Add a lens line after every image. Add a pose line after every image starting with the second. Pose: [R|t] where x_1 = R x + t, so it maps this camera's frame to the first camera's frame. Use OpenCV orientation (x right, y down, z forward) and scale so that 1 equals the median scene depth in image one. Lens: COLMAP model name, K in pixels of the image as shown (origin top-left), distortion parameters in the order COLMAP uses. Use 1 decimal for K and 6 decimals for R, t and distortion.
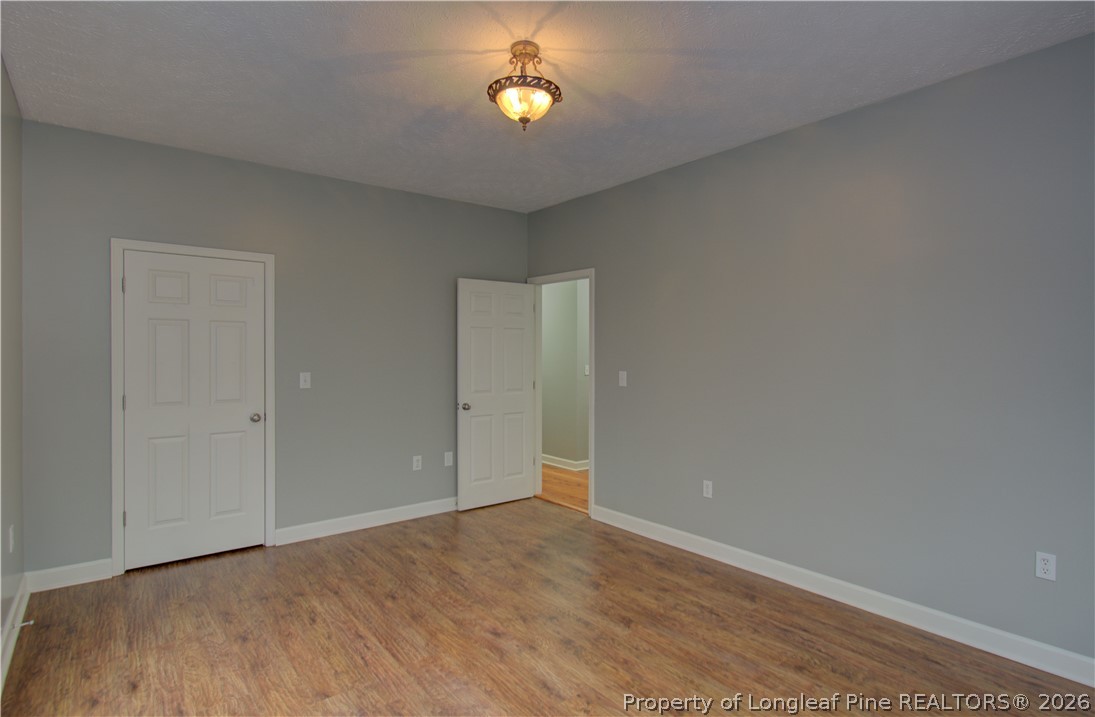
lens RADIAL K [[577.0, 0, 548.3], [0, 577.0, 353.0], [0, 0, 1]] dist [0.001819, -0.000169]
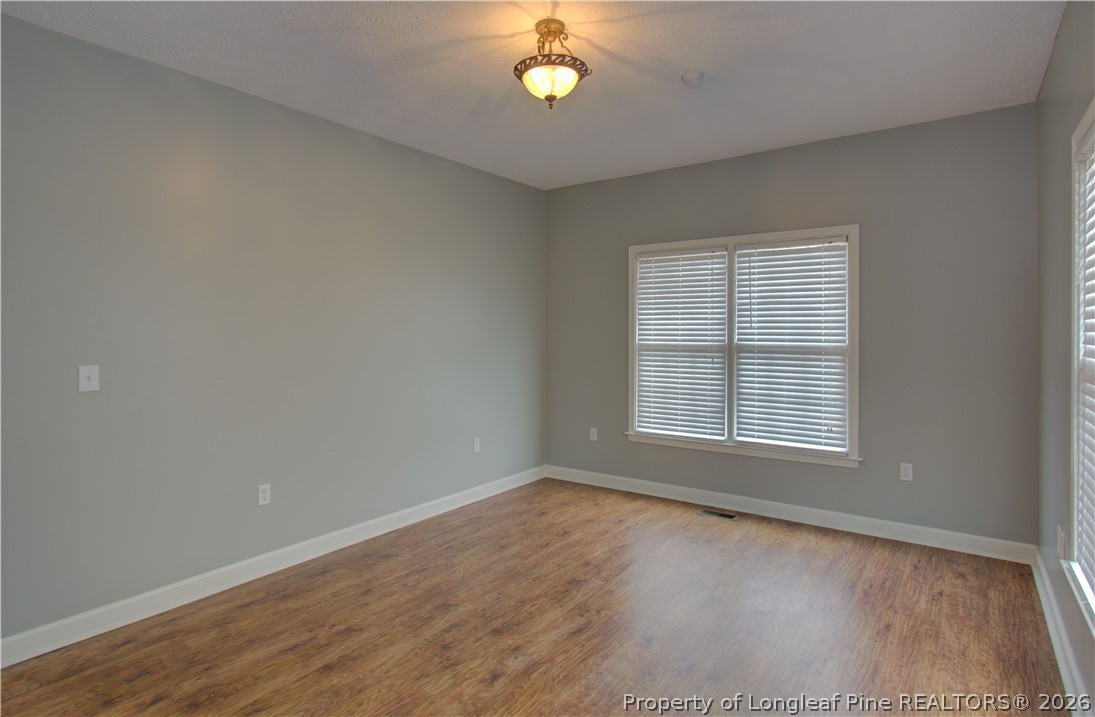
lens RADIAL K [[589.3, 0, 544.9], [0, 589.3, 330.6], [0, 0, 1]] dist [0.002473, 0.000599]
pose [[-0.286327, 0.002233, 0.958129, -0.914701], [0.003614, 0.999993, -0.001250, -0.000772], [-0.958125, 0.003105, -0.286333, 1.177079]]
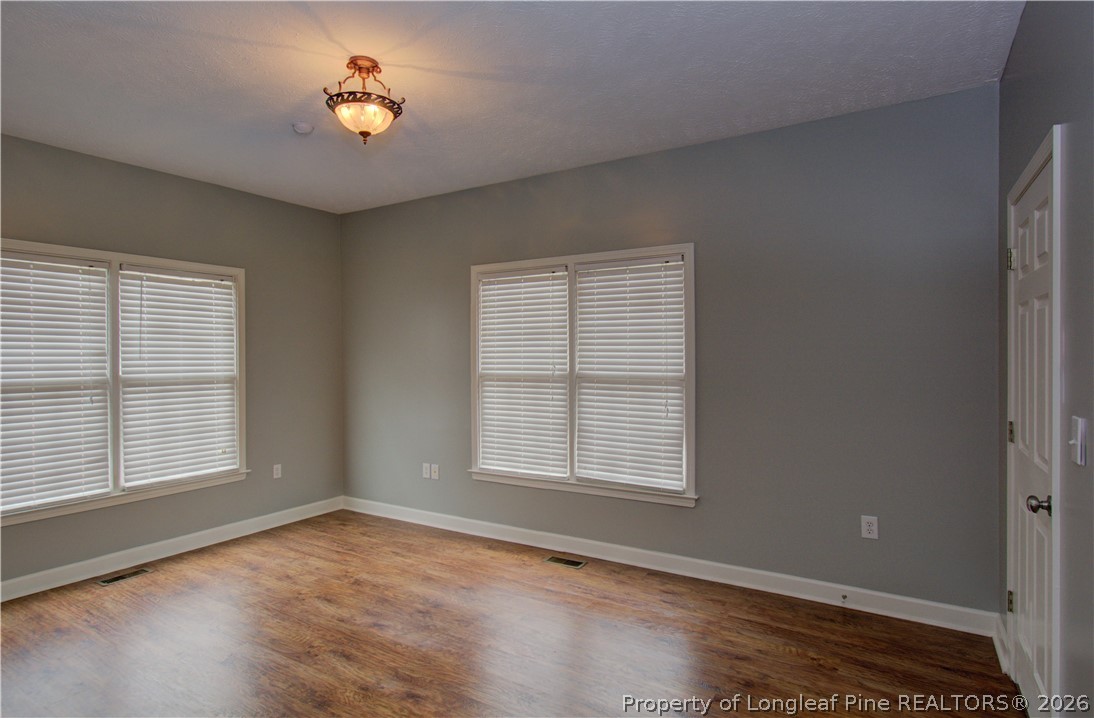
lens RADIAL K [[566.7, 0, 563.1], [0, 566.7, 361.4], [0, 0, 1]] dist [0.001276, 0.000121]
pose [[-0.926791, 0.009706, -0.375452, 0.012488], [0.005702, 0.999914, 0.011774, -0.012418], [0.375534, 0.008772, -0.926767, 1.861020]]
